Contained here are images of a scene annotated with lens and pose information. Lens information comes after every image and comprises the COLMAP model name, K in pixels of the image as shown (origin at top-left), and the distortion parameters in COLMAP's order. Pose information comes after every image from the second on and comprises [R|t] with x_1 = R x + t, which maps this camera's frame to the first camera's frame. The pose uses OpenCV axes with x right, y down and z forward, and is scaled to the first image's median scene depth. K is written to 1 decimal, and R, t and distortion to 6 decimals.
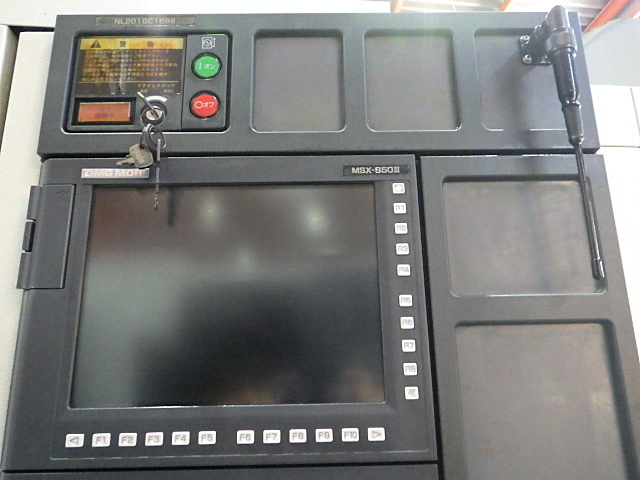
lens RADIAL K [[526.3, 0, 320.9], [0, 526.3, 241.6], [0, 0, 1]] dist [-0.011853, 0.009541]
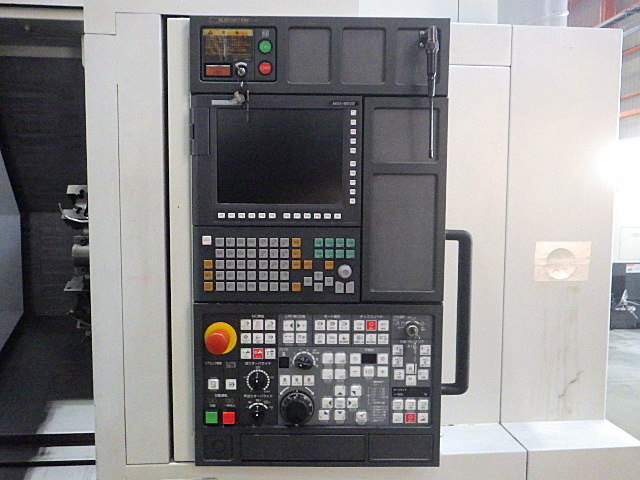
lens RADIAL K [[526.3, 0, 316.7], [0, 526.3, 240.2], [0, 0, 1]] dist [-0.011853, 0.009541]
pose [[0.999659, 0.025941, 0.002898, -0.001024], [-0.025316, 0.936511, 0.349722, -0.357277], [0.006358, -0.349676, 0.936849, -1.232736]]
